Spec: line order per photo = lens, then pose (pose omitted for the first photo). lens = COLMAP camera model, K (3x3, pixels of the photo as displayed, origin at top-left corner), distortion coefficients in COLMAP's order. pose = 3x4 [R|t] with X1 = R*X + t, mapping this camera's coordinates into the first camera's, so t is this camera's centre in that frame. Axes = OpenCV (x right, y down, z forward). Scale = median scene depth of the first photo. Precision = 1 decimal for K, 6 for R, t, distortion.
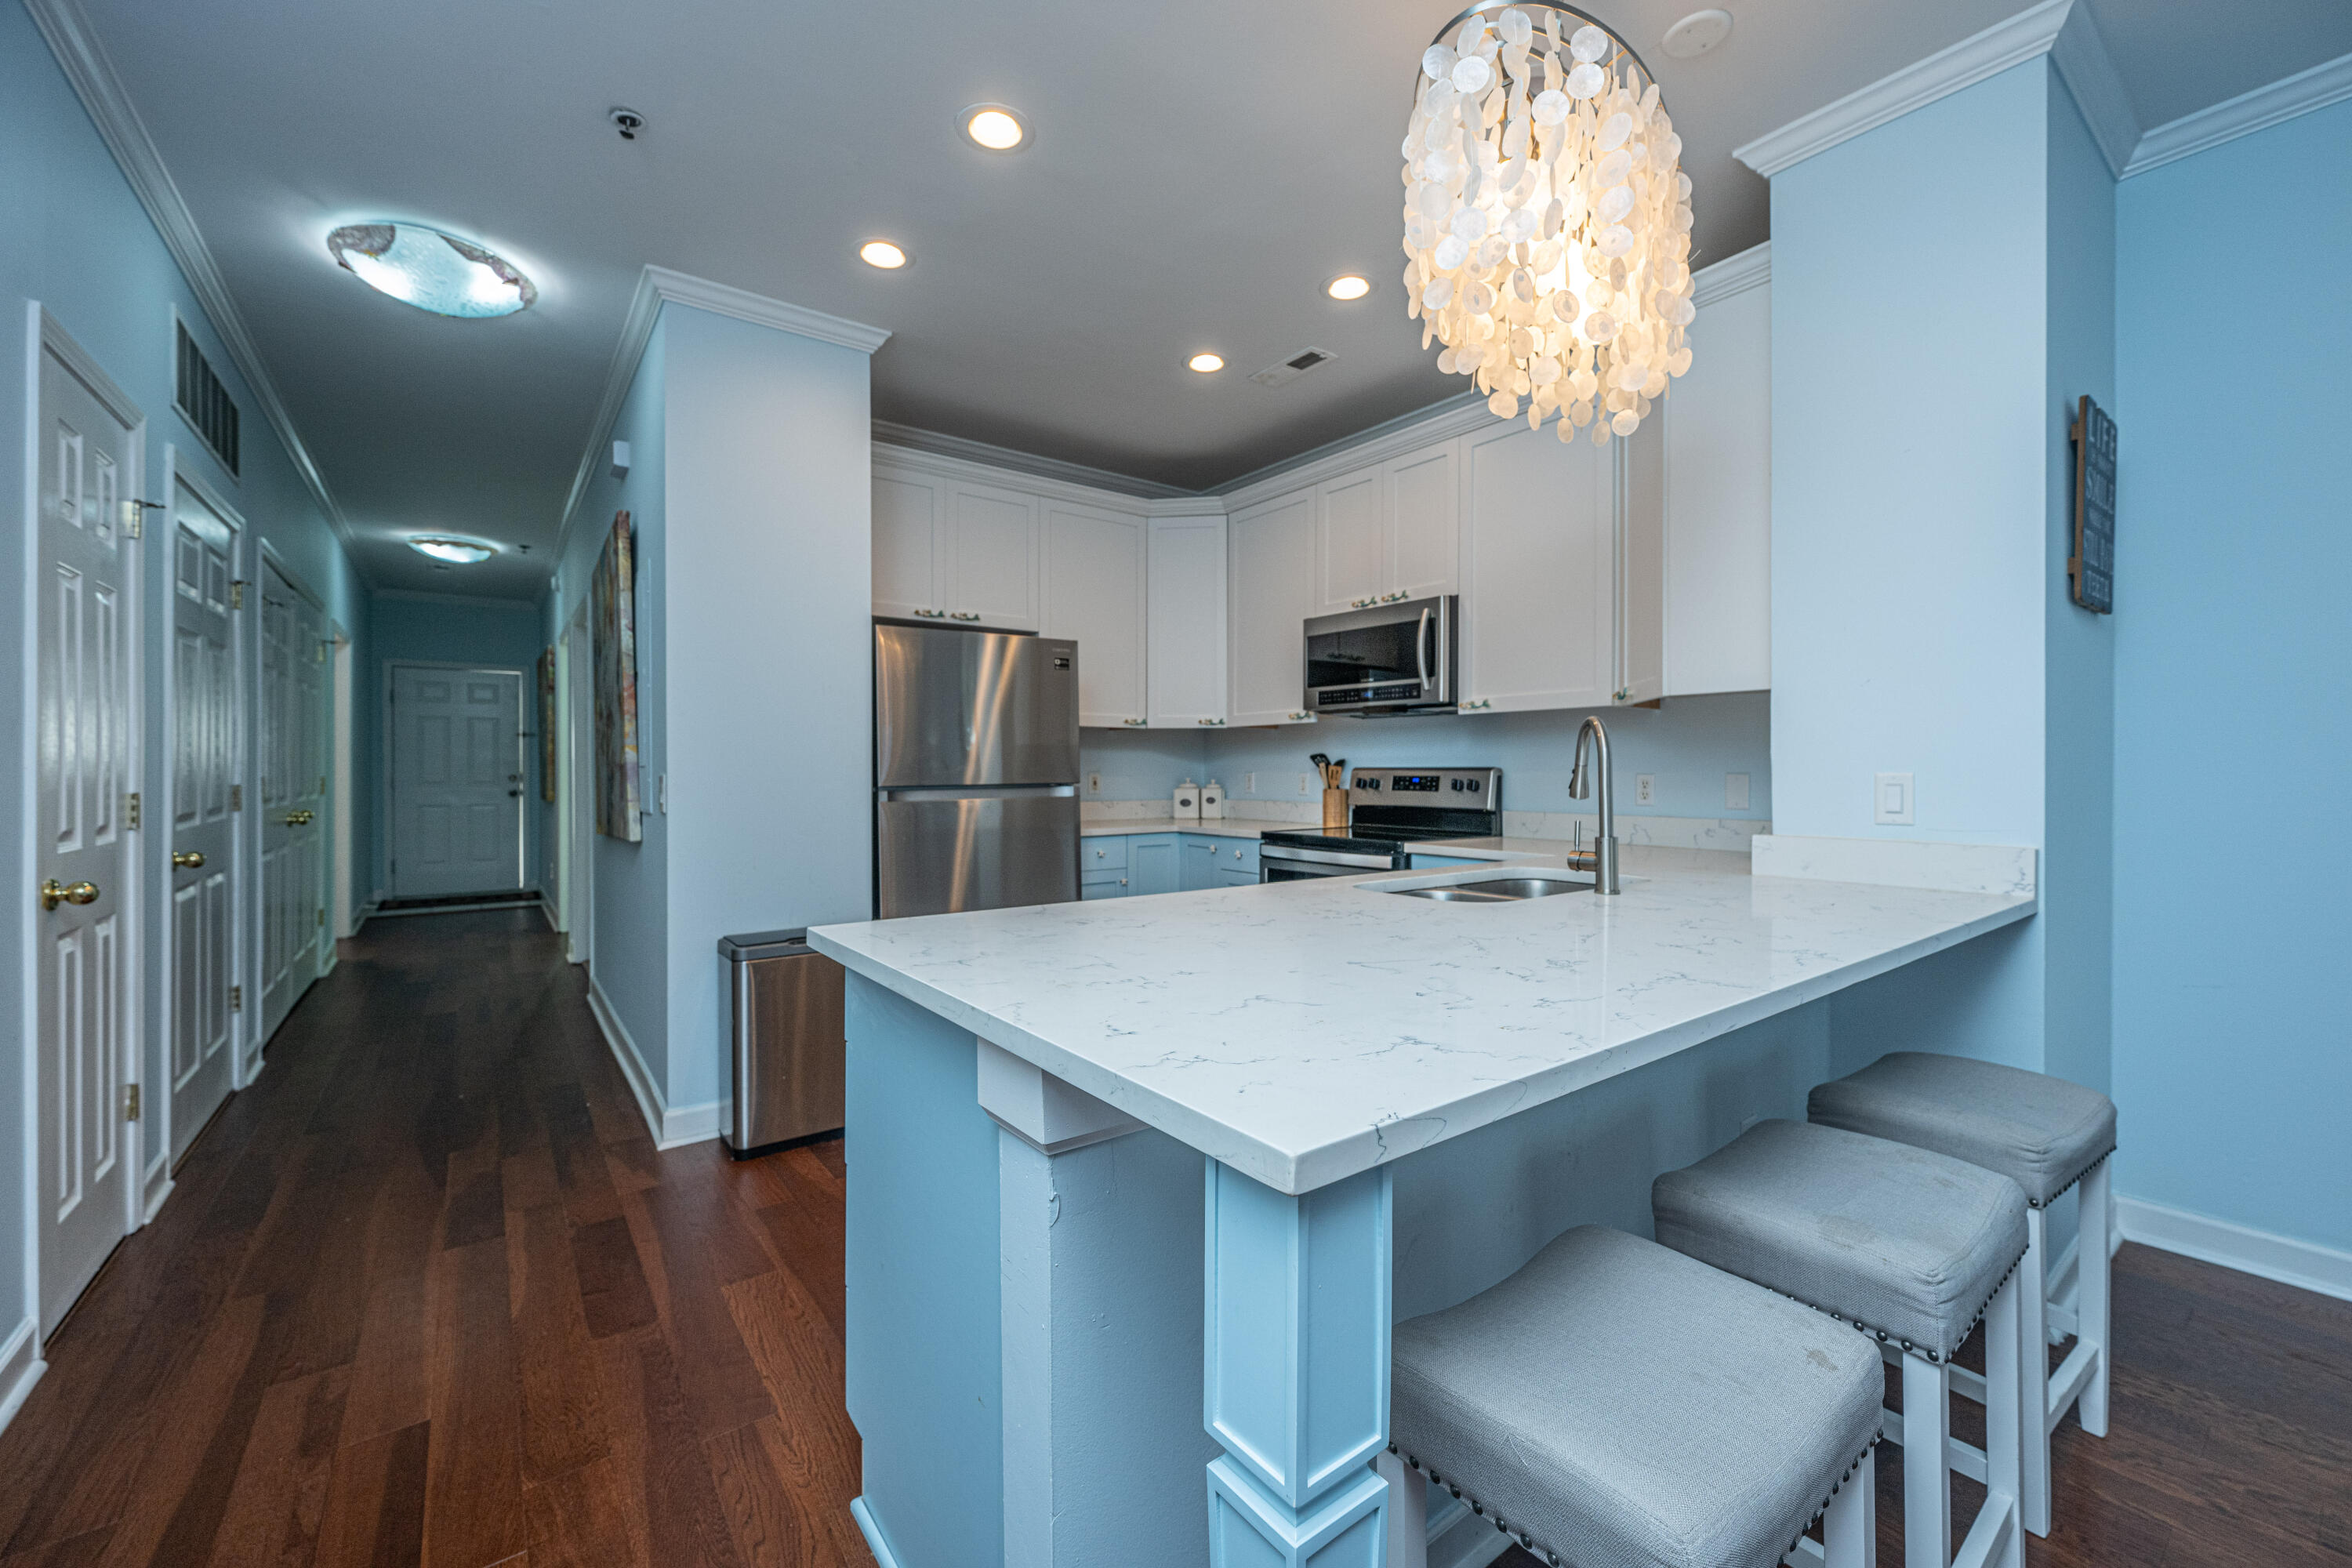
lens RADIAL K [[954.5, 0, 1188.0], [0, 954.5, 776.3], [0, 0, 1]] dist [-0.000565, 0.000294]
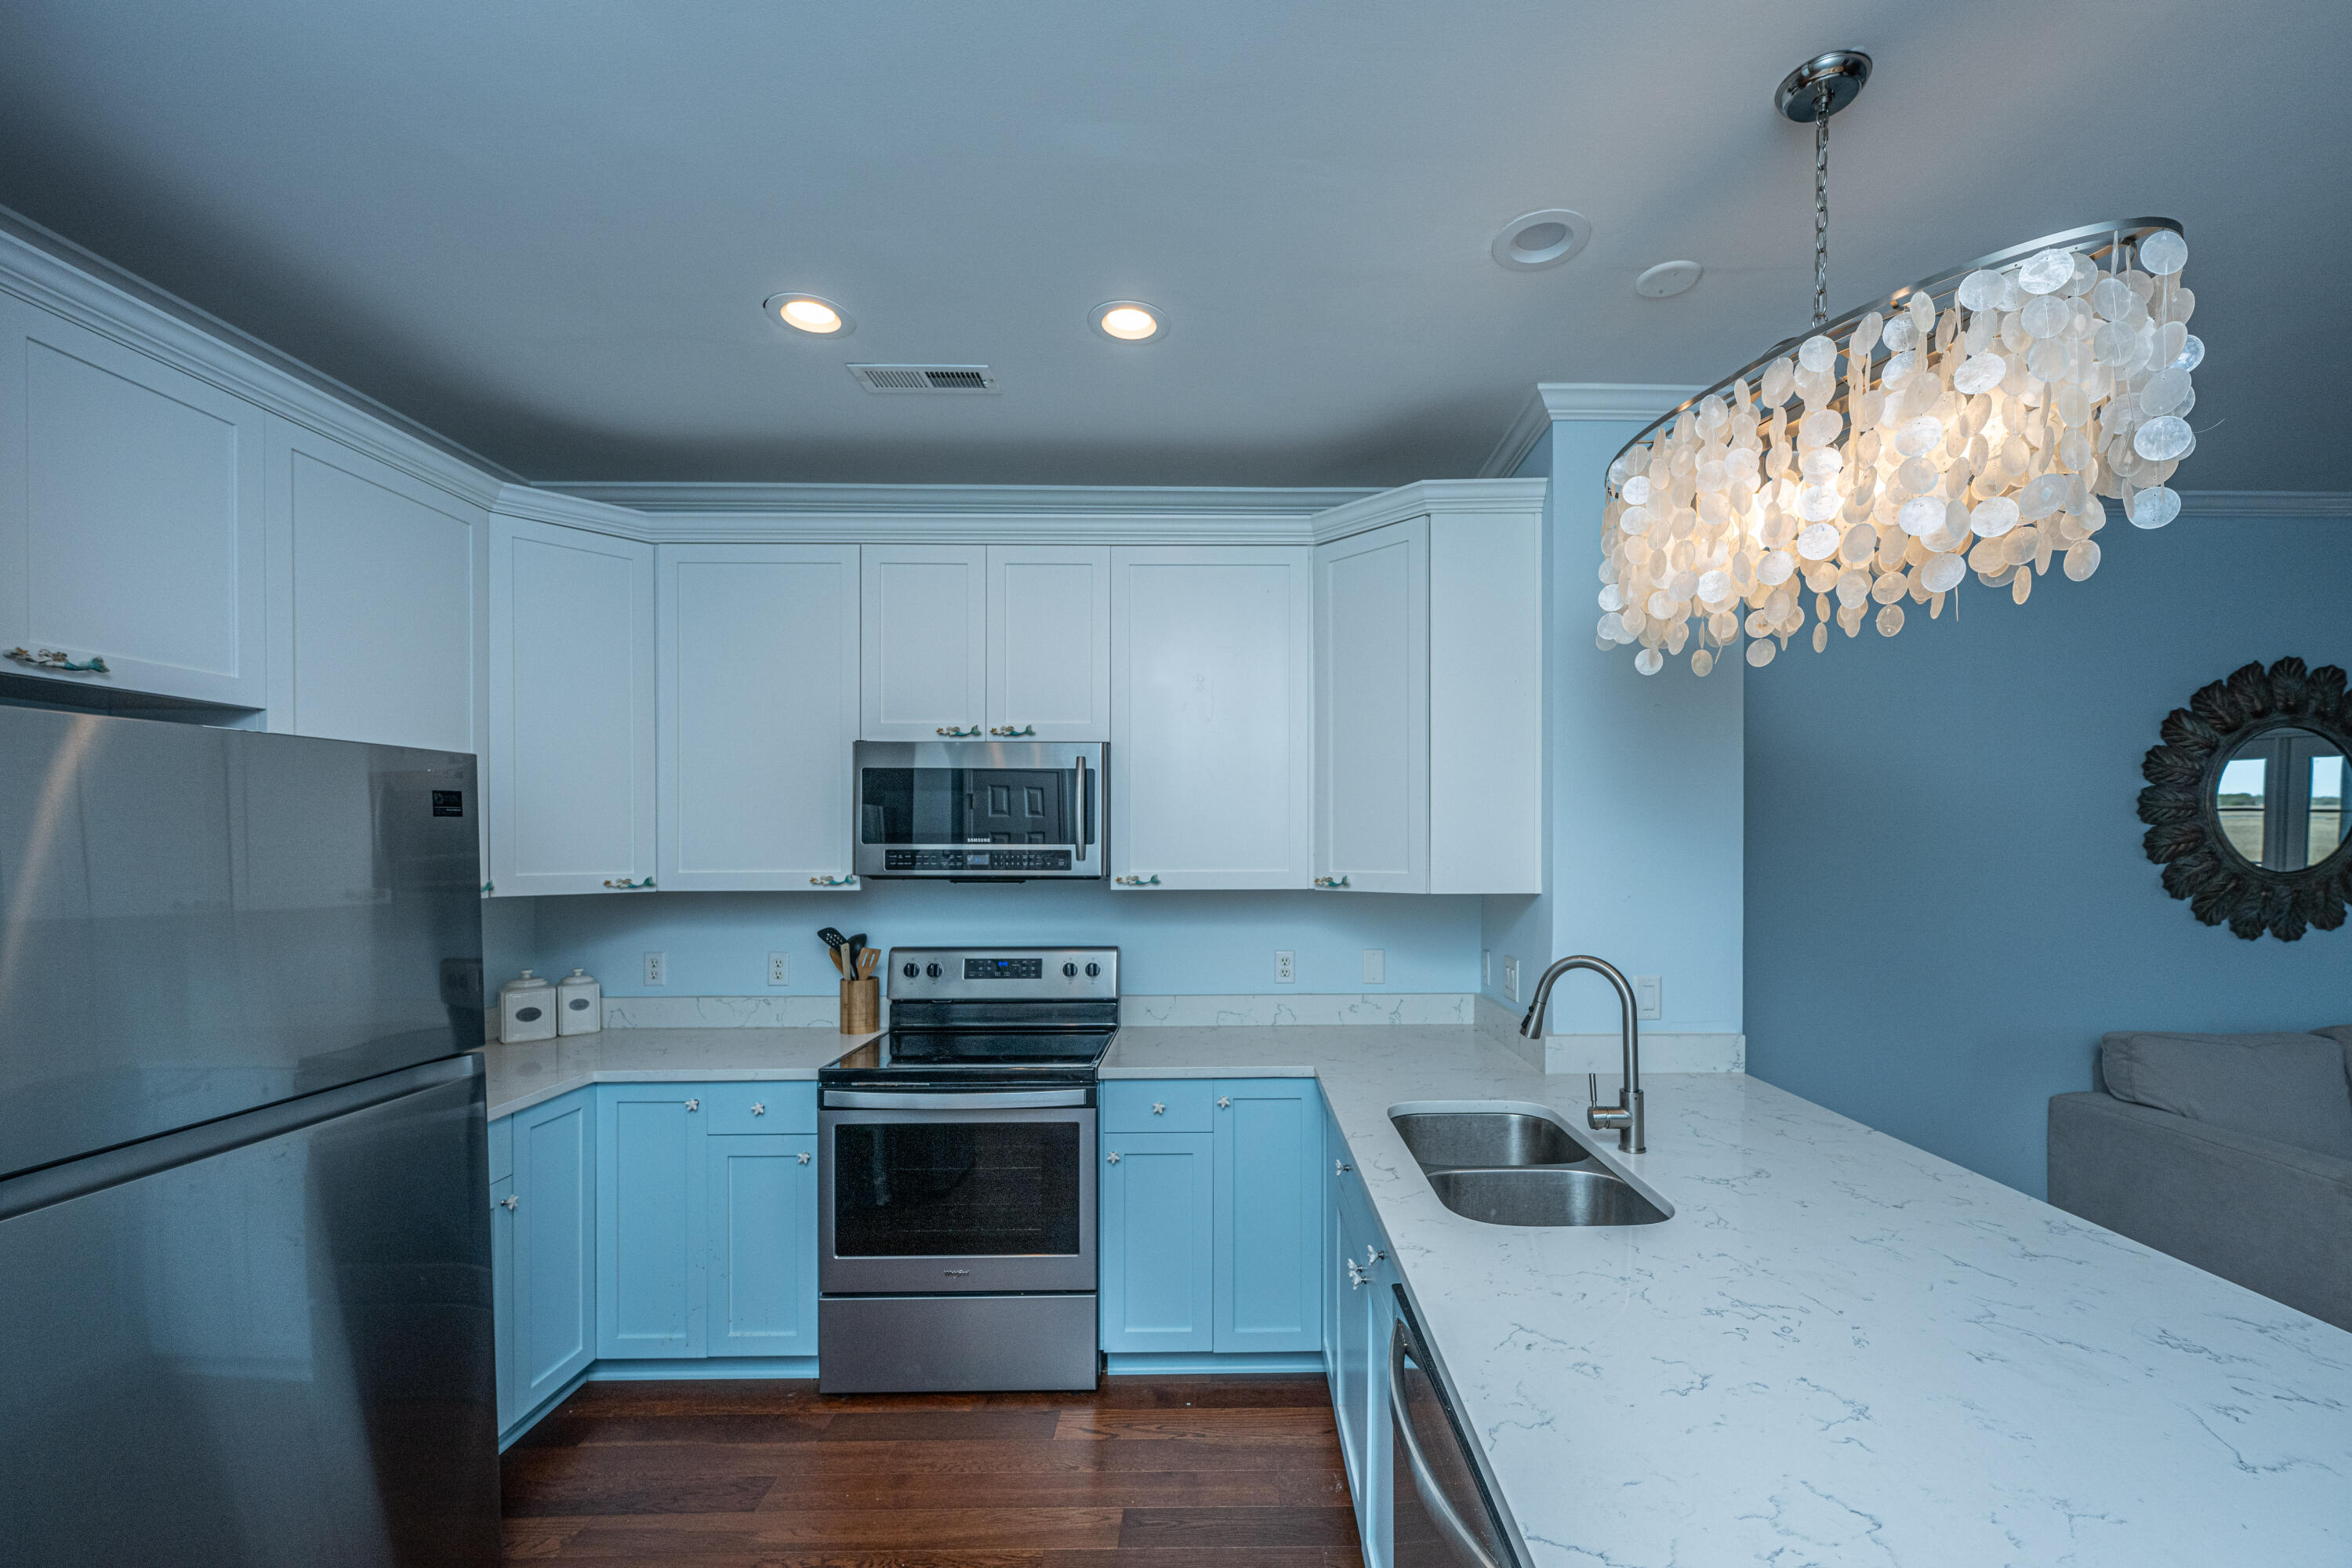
lens RADIAL K [[954.5, 0, 1264.2], [0, 954.5, 859.9], [0, 0, 1]] dist [-0.000565, 0.000294]
pose [[0.583607, -0.012237, 0.811944, -0.275782], [0.006109, 0.999924, 0.010679, -0.090833], [-0.812013, -0.001272, 0.583638, 0.388425]]
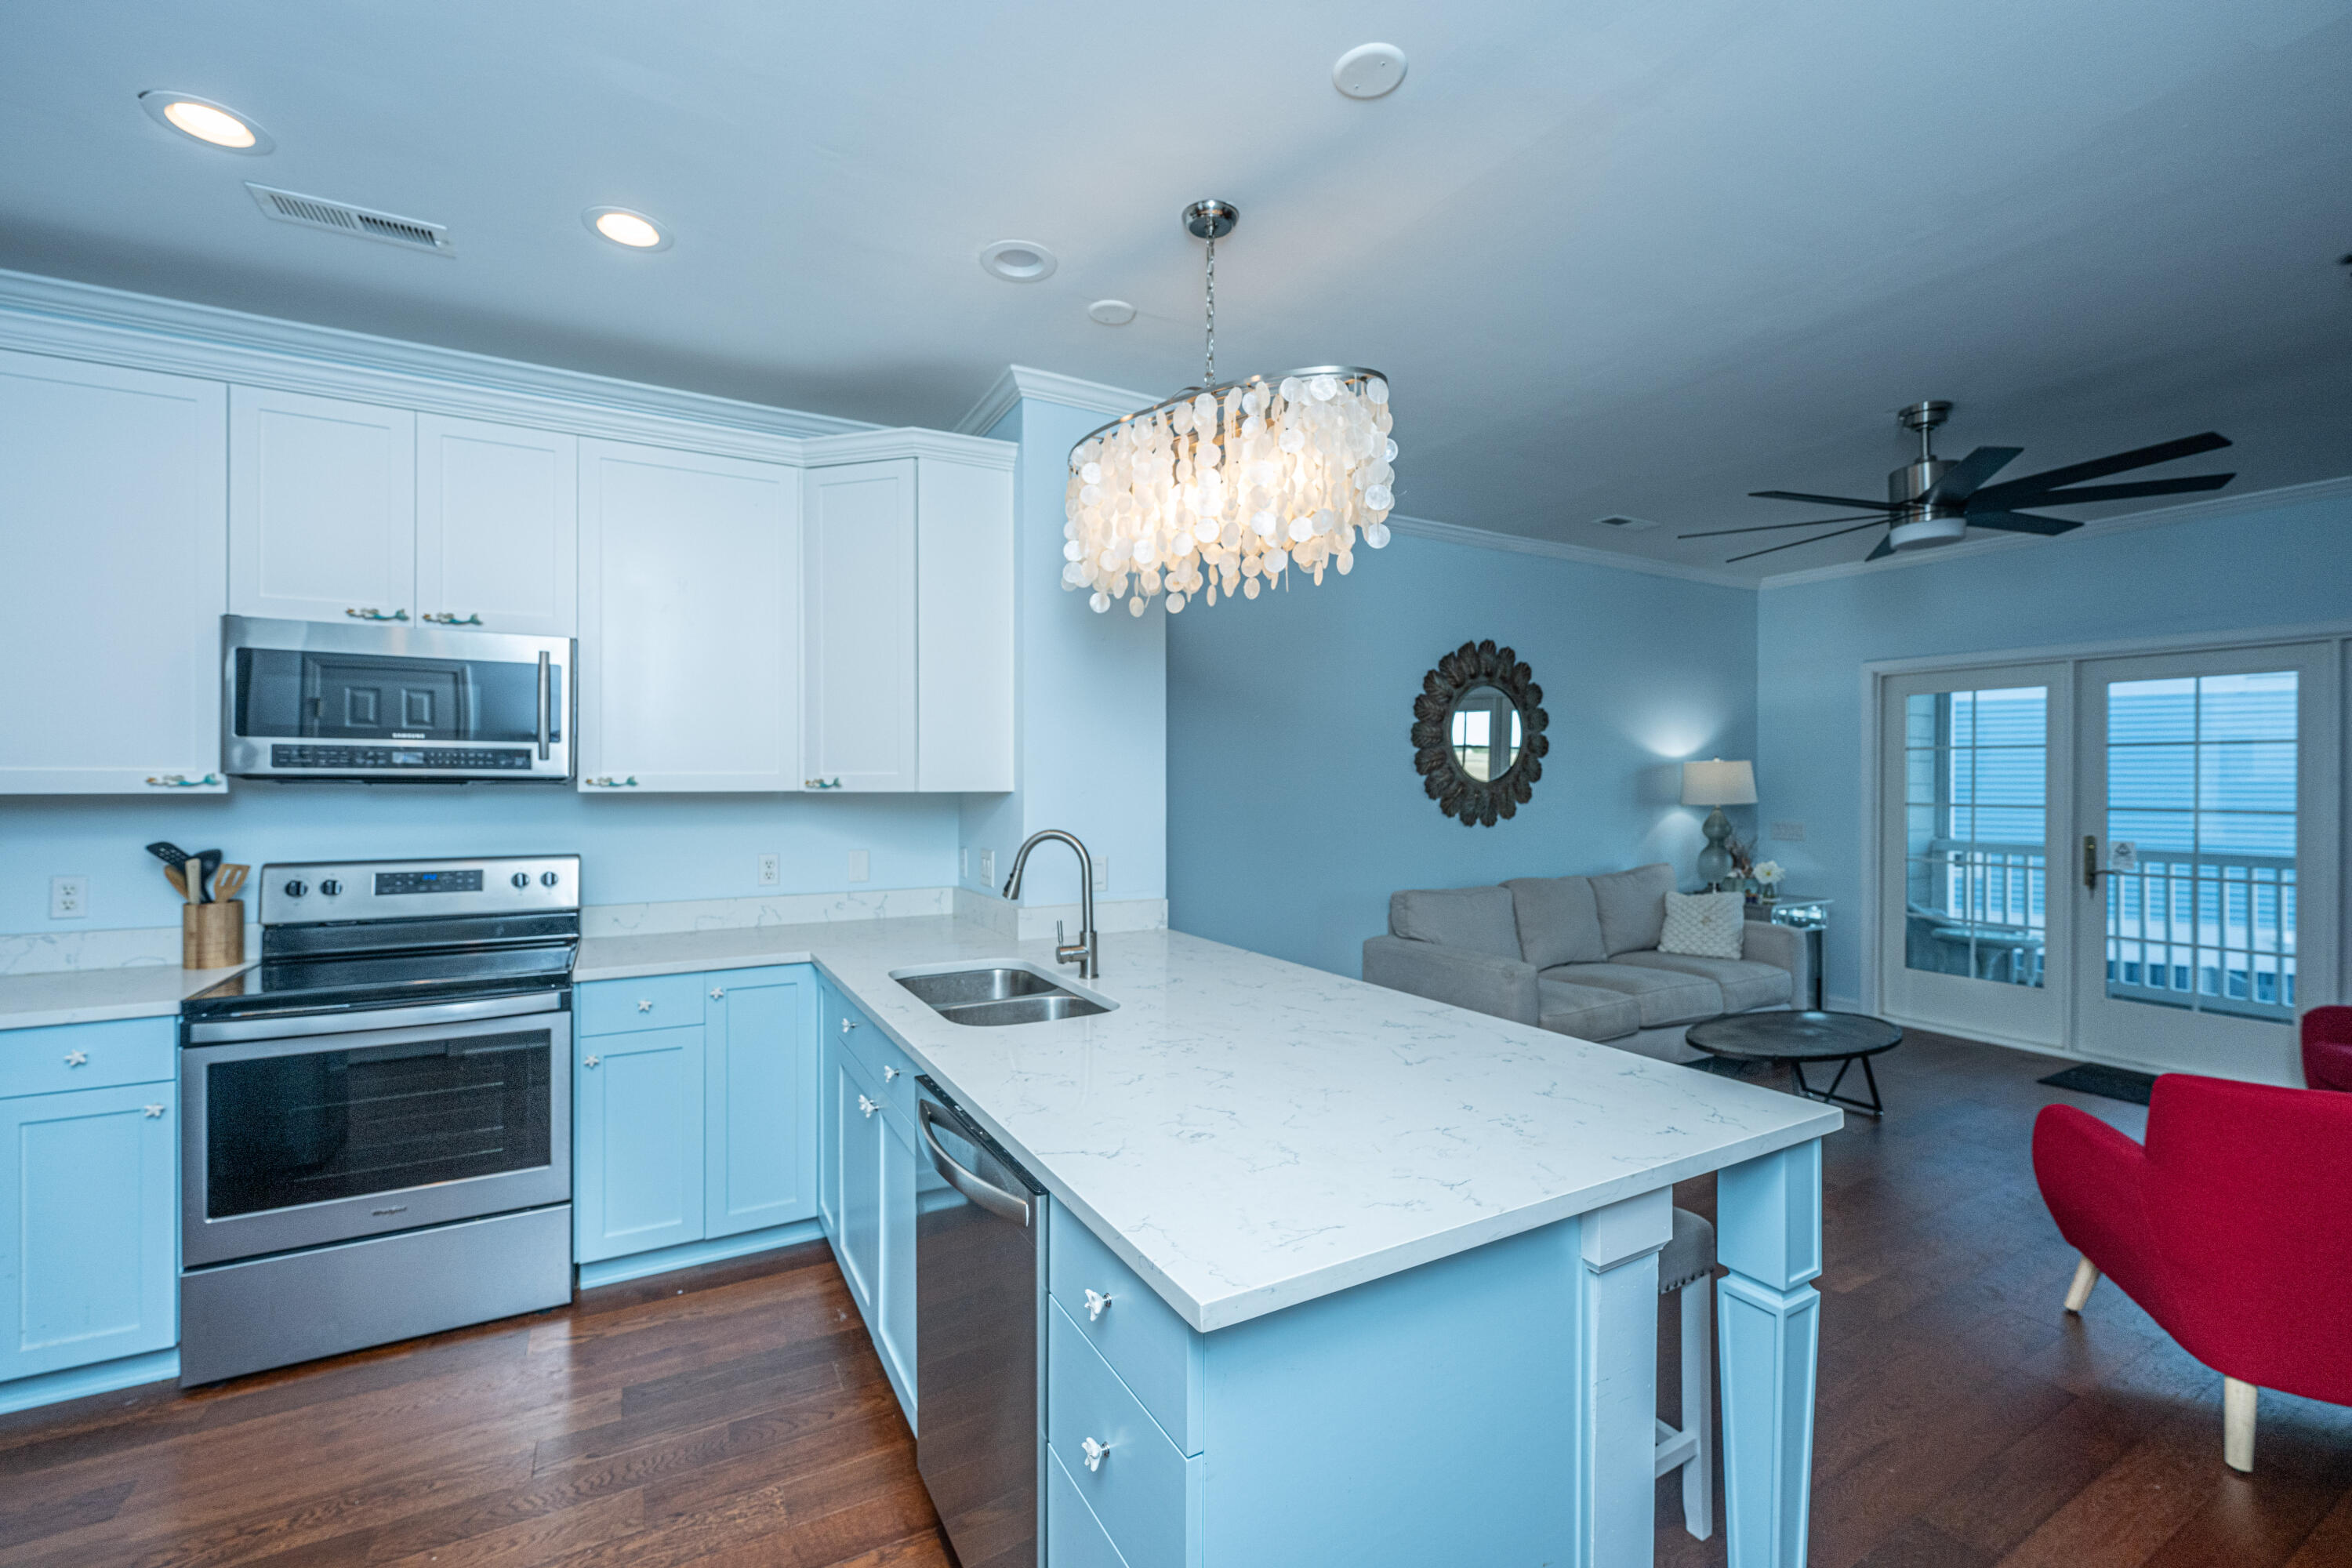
lens RADIAL K [[954.5, 0, 1188.0], [0, 954.5, 790.1], [0, 0, 1]] dist [-0.000565, 0.000294]
pose [[0.138322, -0.008637, 0.990350, -0.388637], [0.004284, 0.999958, 0.008122, -0.065229], [-0.990378, 0.003119, 0.138353, 0.367094]]
